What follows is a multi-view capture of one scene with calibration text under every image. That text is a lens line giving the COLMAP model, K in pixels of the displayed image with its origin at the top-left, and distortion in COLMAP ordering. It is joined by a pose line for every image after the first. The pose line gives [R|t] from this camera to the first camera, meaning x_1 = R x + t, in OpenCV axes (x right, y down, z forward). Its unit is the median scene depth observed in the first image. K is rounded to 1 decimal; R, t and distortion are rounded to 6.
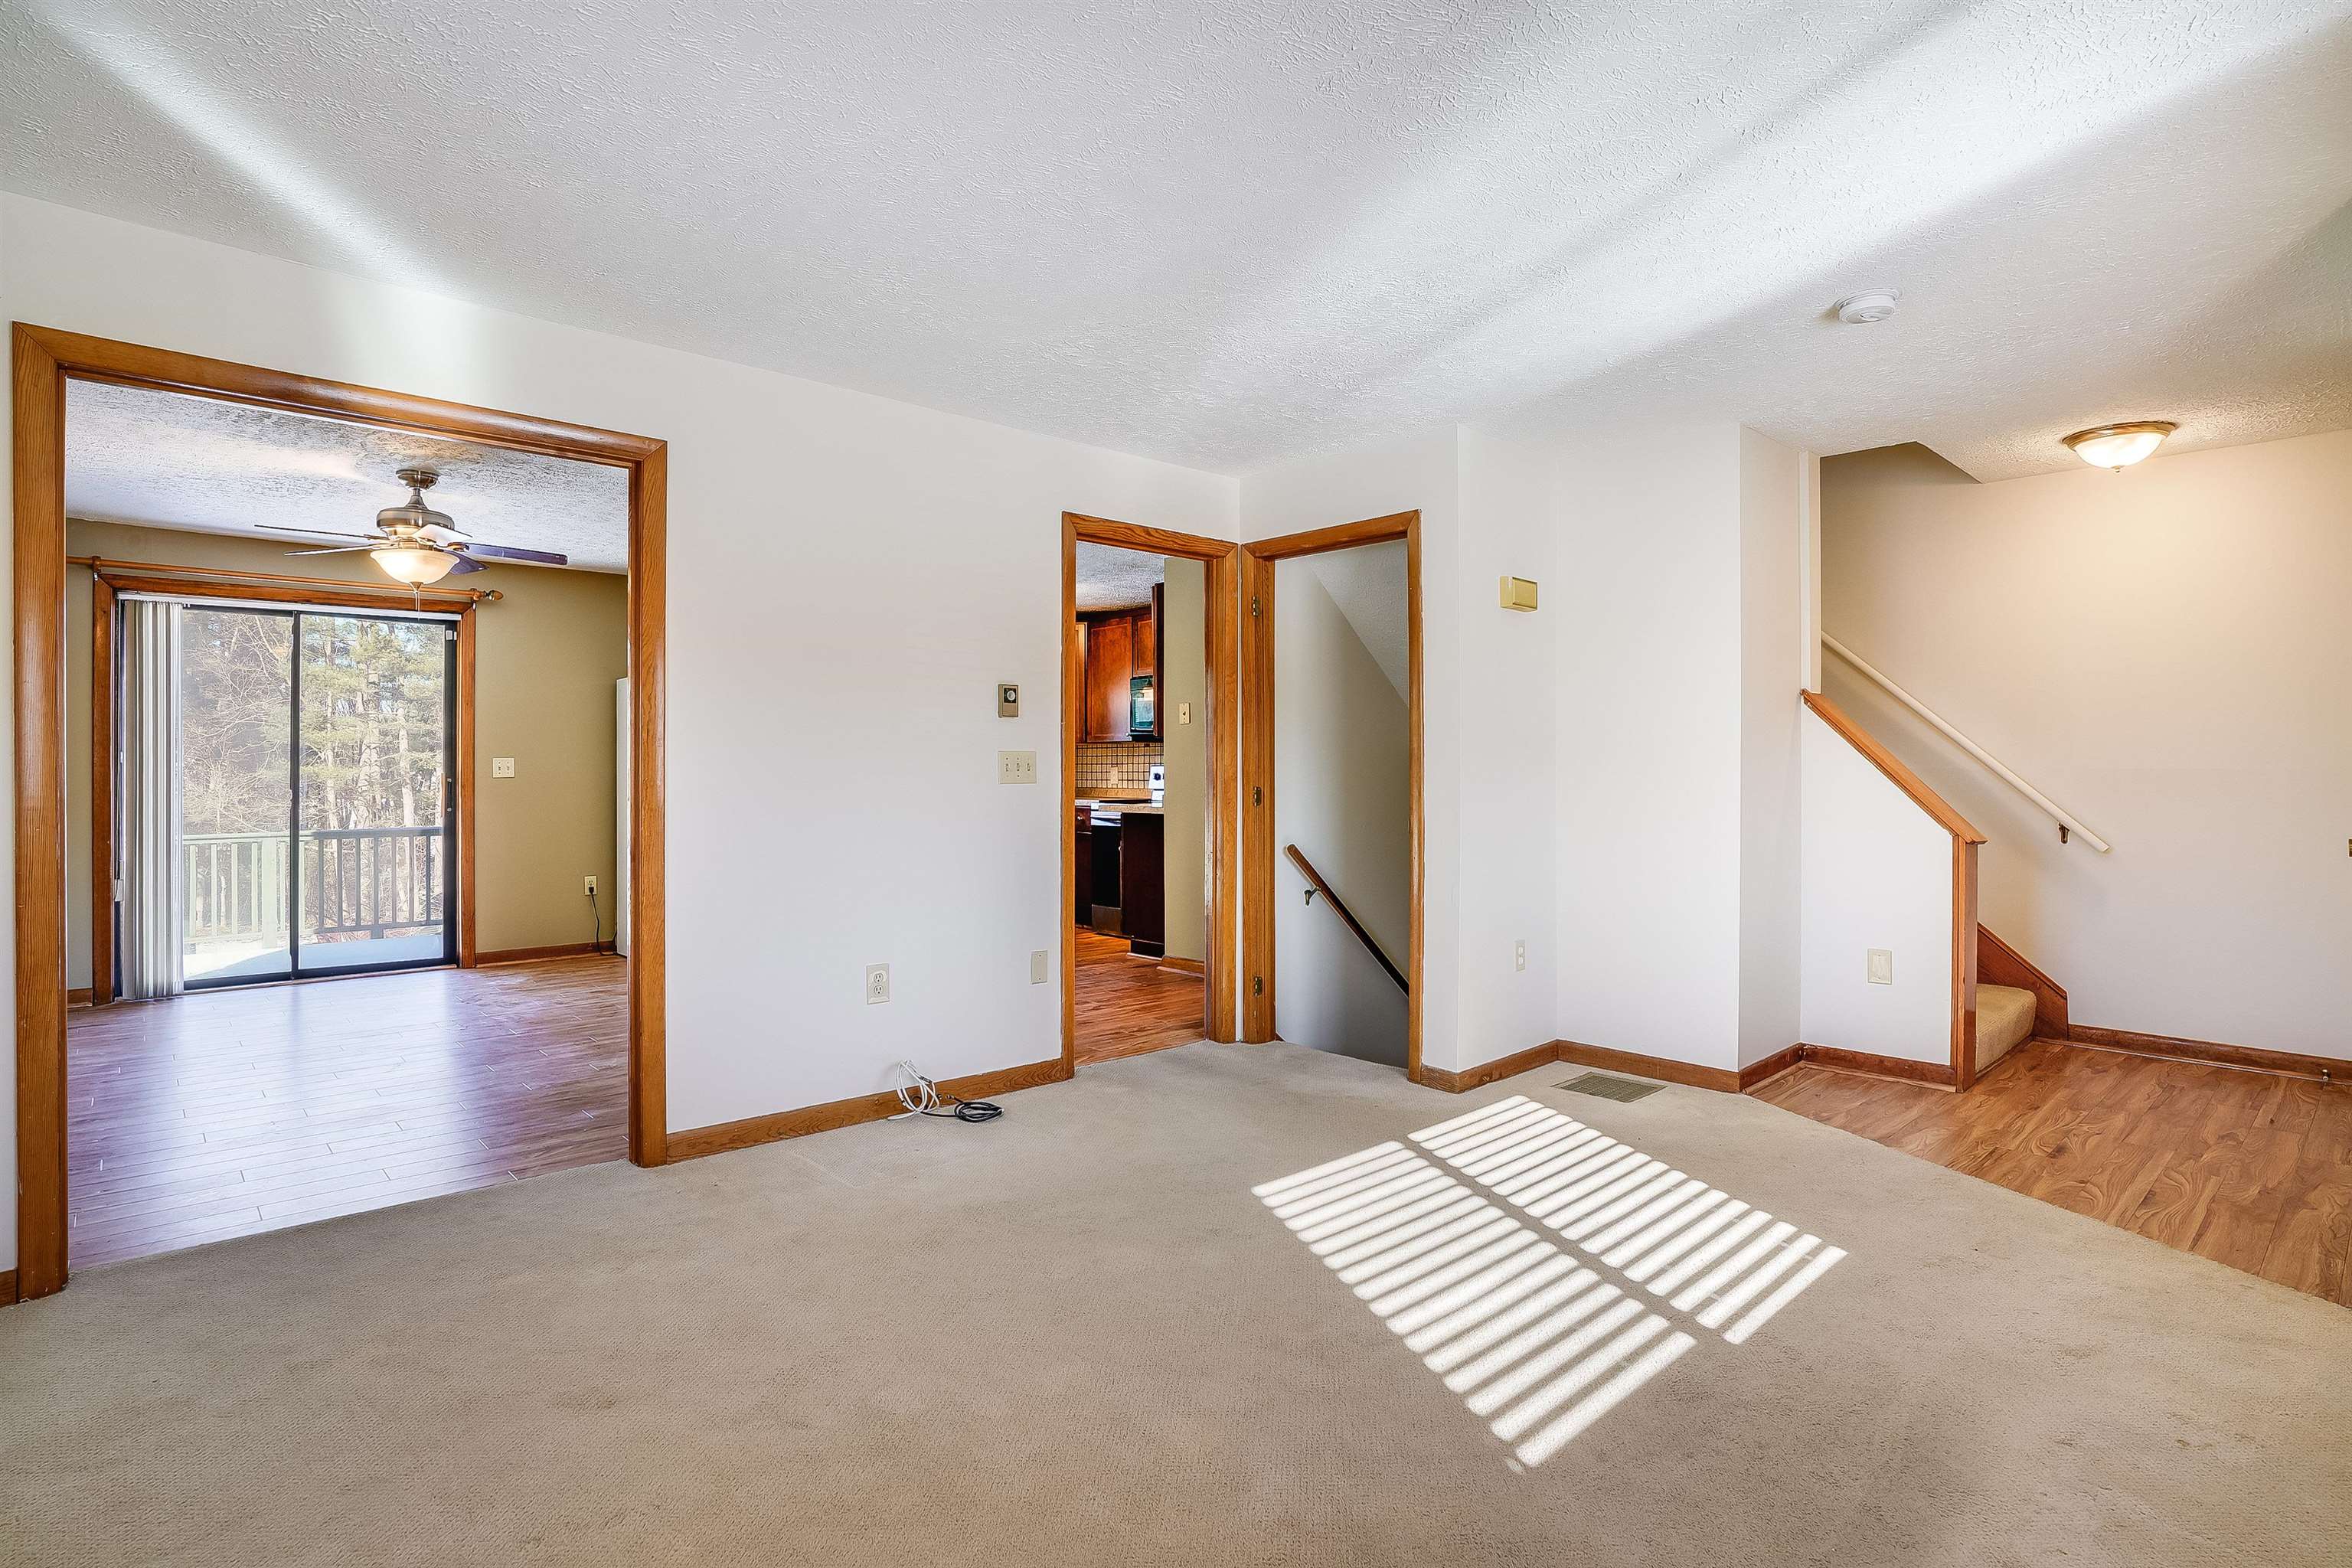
lens RADIAL K [[1183.9, 0, 1158.9], [0, 1183.9, 771.7], [0, 0, 1]] dist [-0.014625, 0.000768]
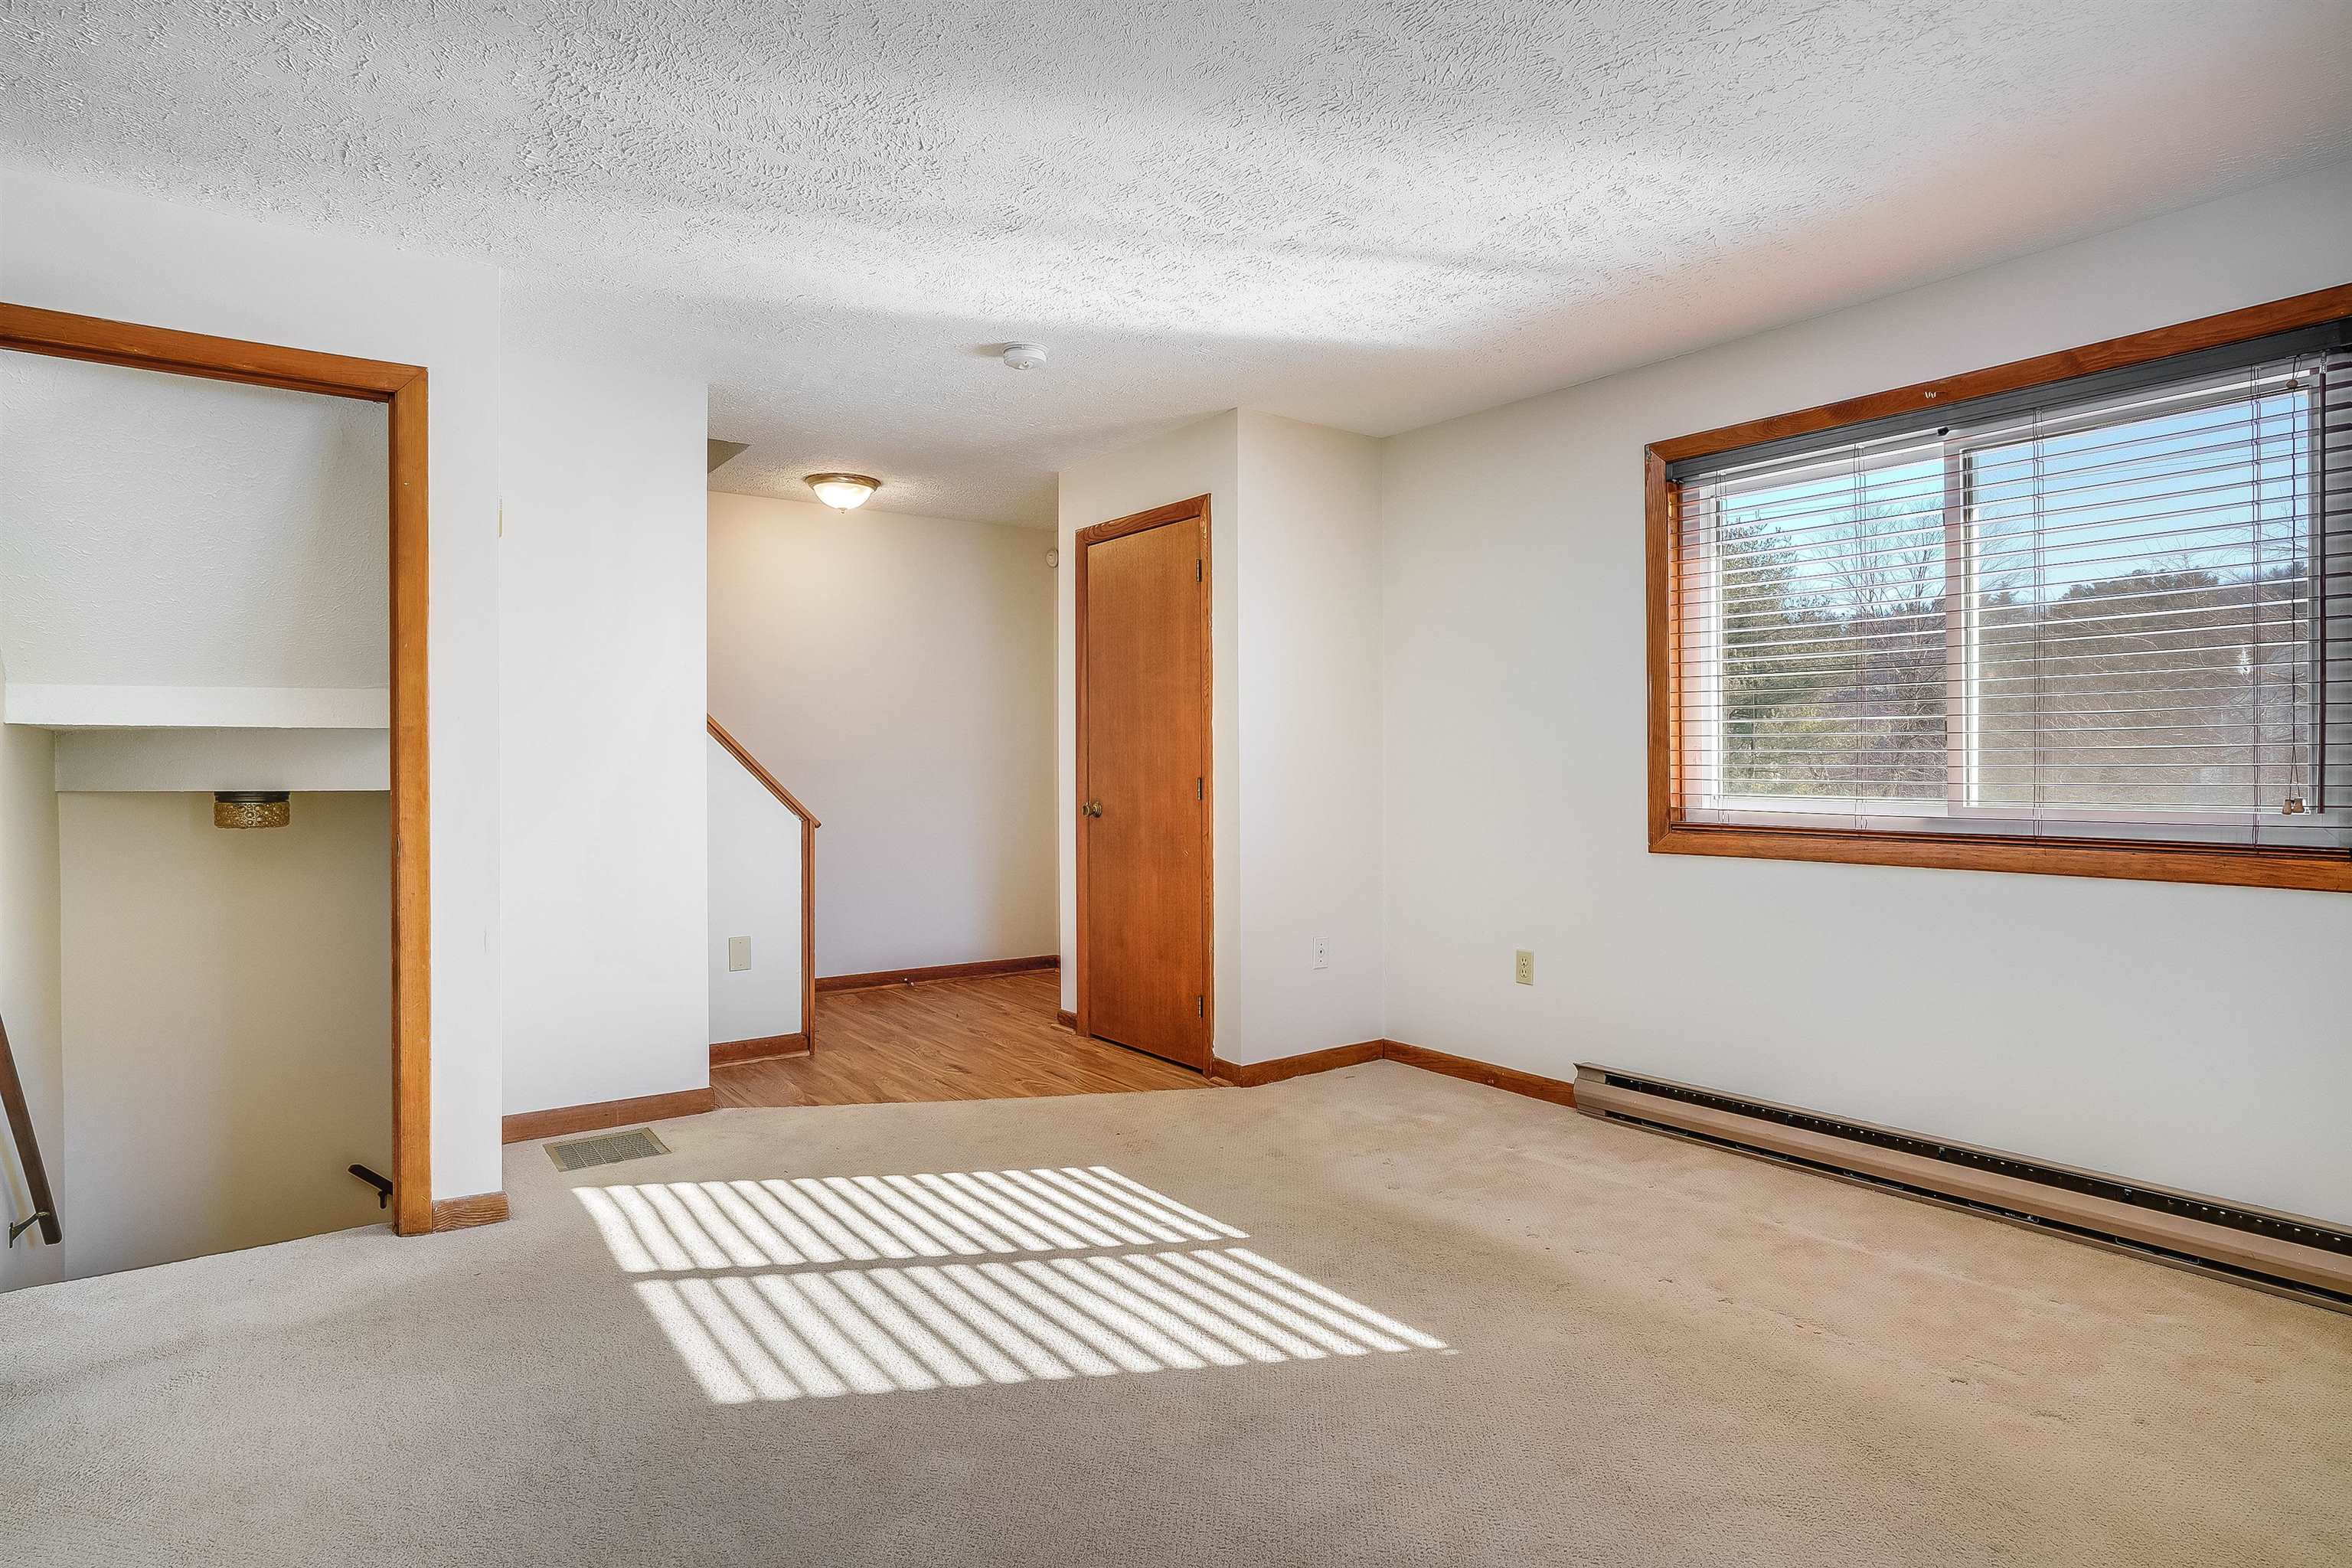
lens RADIAL K [[1282.1, 0, 1162.9], [0, 1282.1, 766.4], [0, 0, 1]] dist [-0.037438, 0.000525]
pose [[0.117425, -0.003497, 0.993076, -0.589289], [0.005444, 0.999981, 0.002878, 0.003401], [-0.993067, 0.005069, 0.117442, 0.682364]]
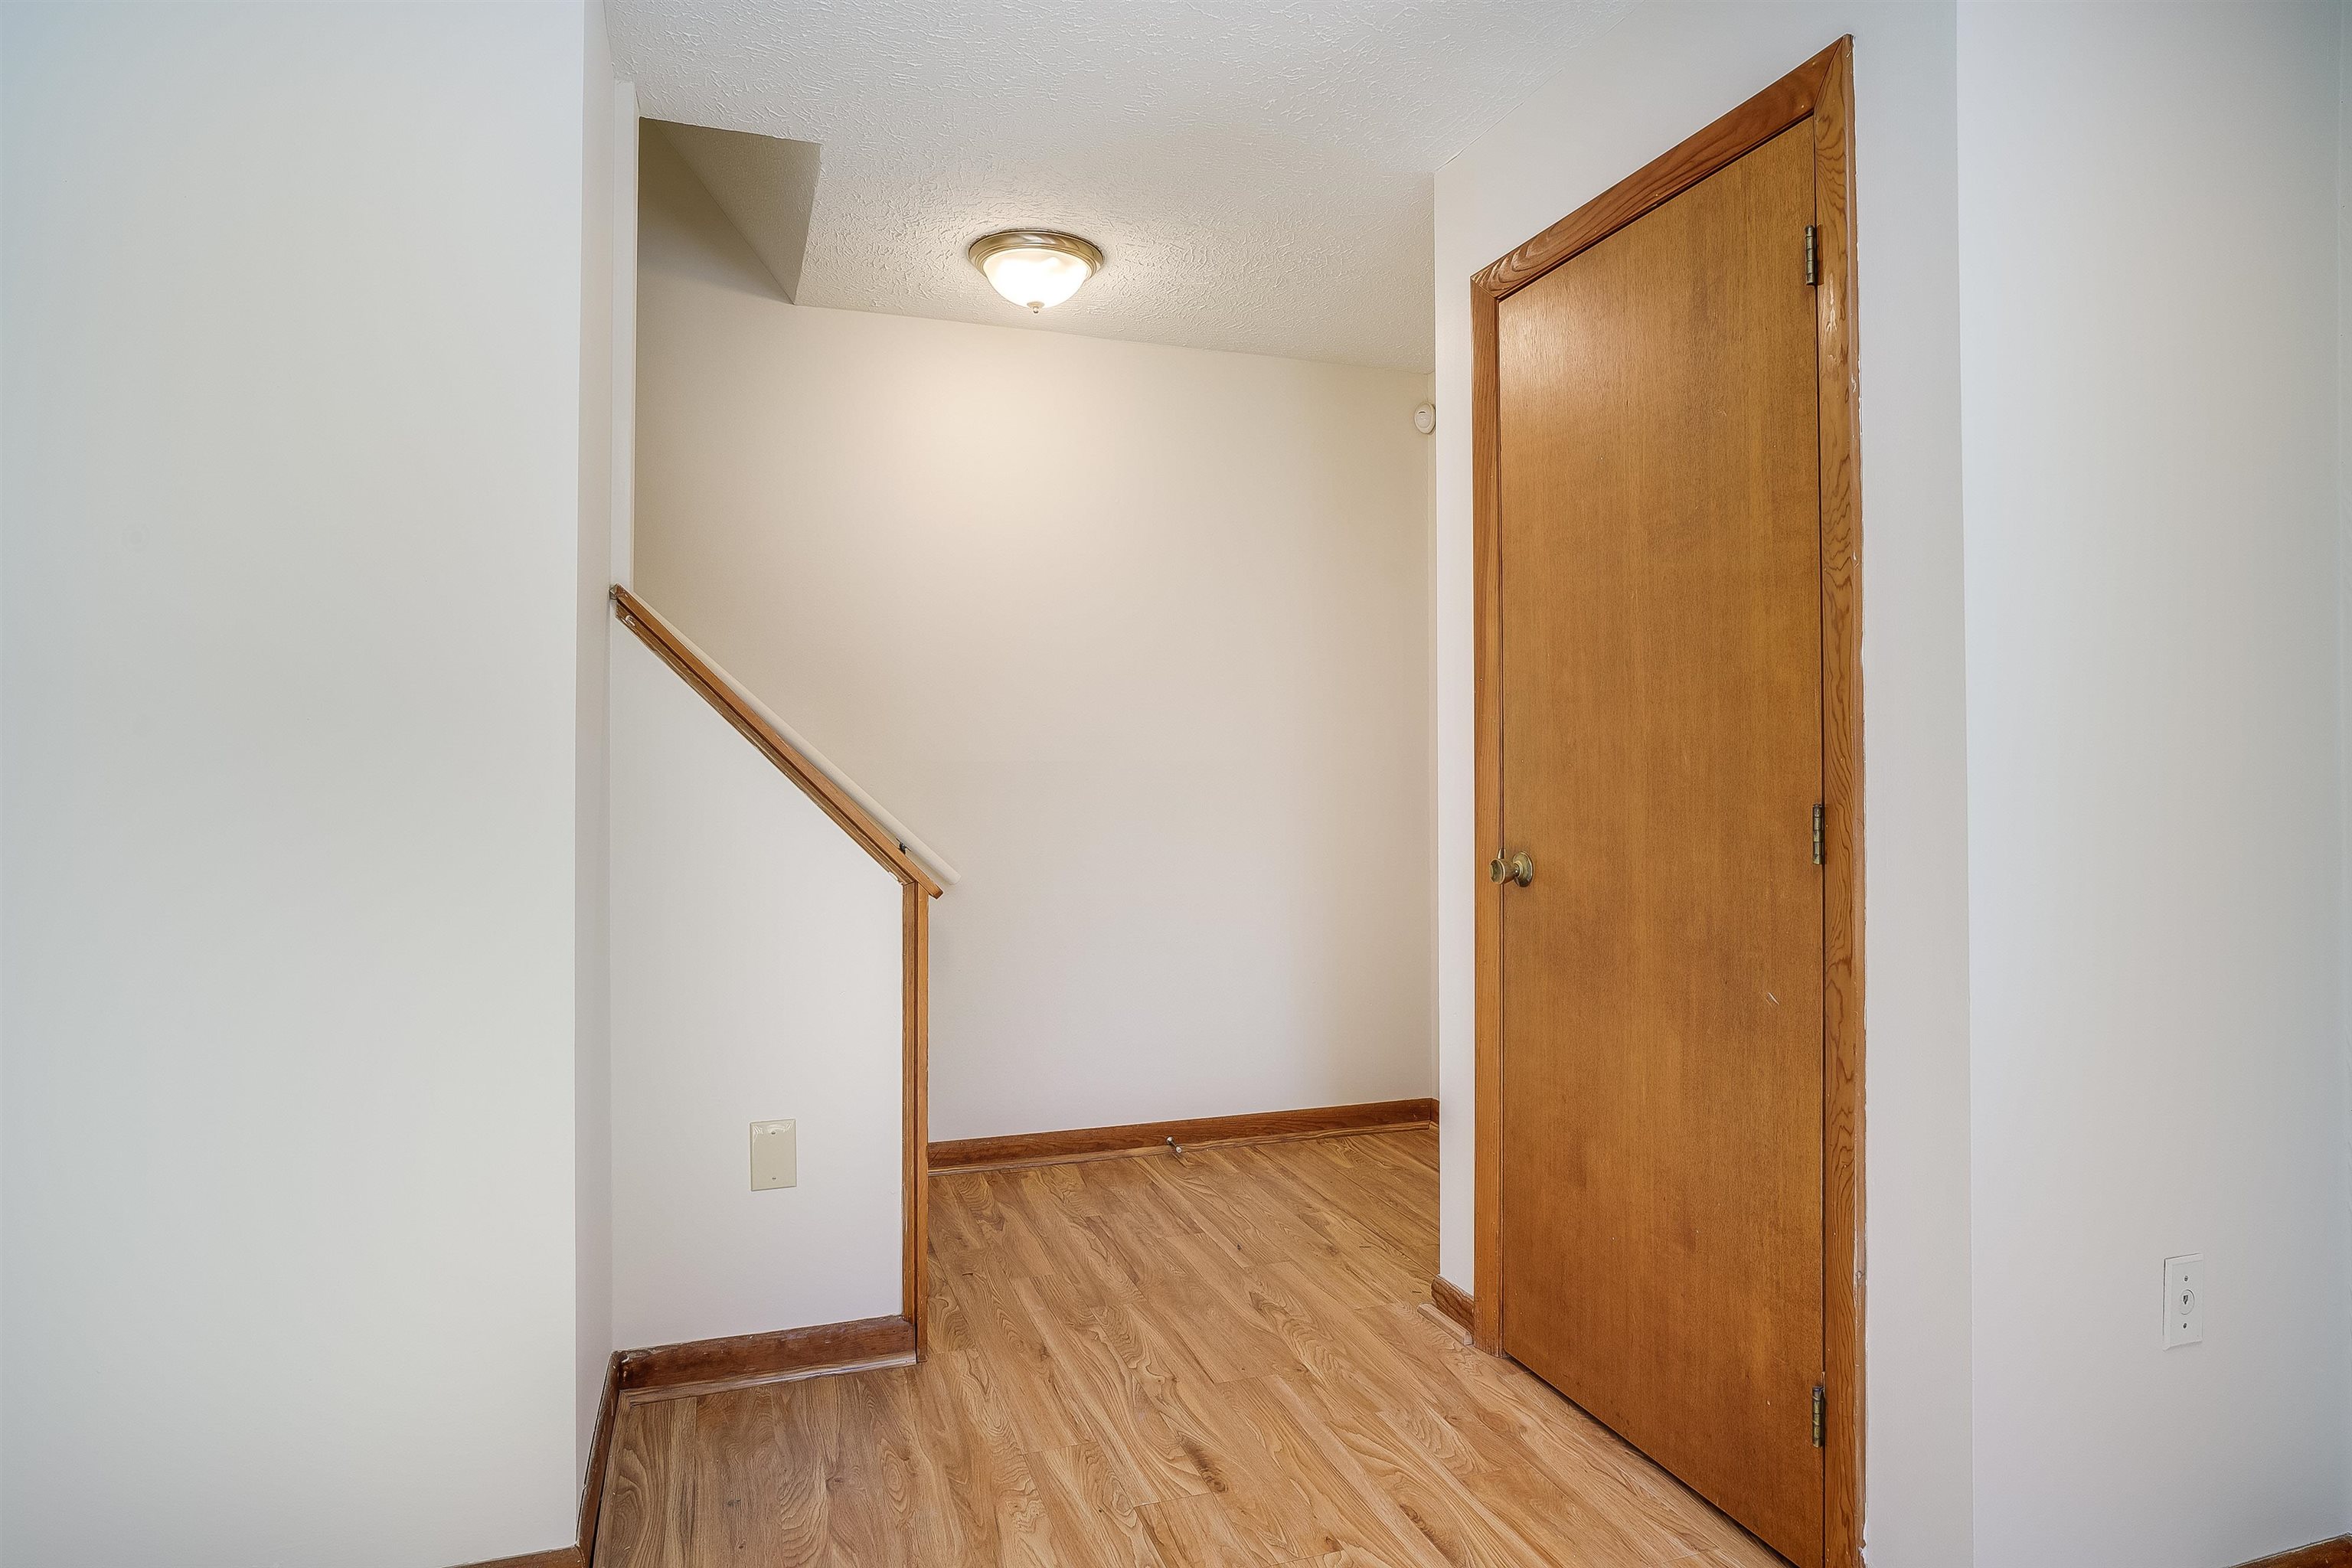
lens RADIAL K [[1282.1, 0, 1162.9], [0, 1282.1, 766.4], [0, 0, 1]] dist [-0.037438, 0.000525]
pose [[0.398726, 0.002487, 0.917067, 0.243450], [0.003980, 0.999982, -0.004443, 0.005633], [-0.917062, 0.005422, 0.398709, 0.850116]]
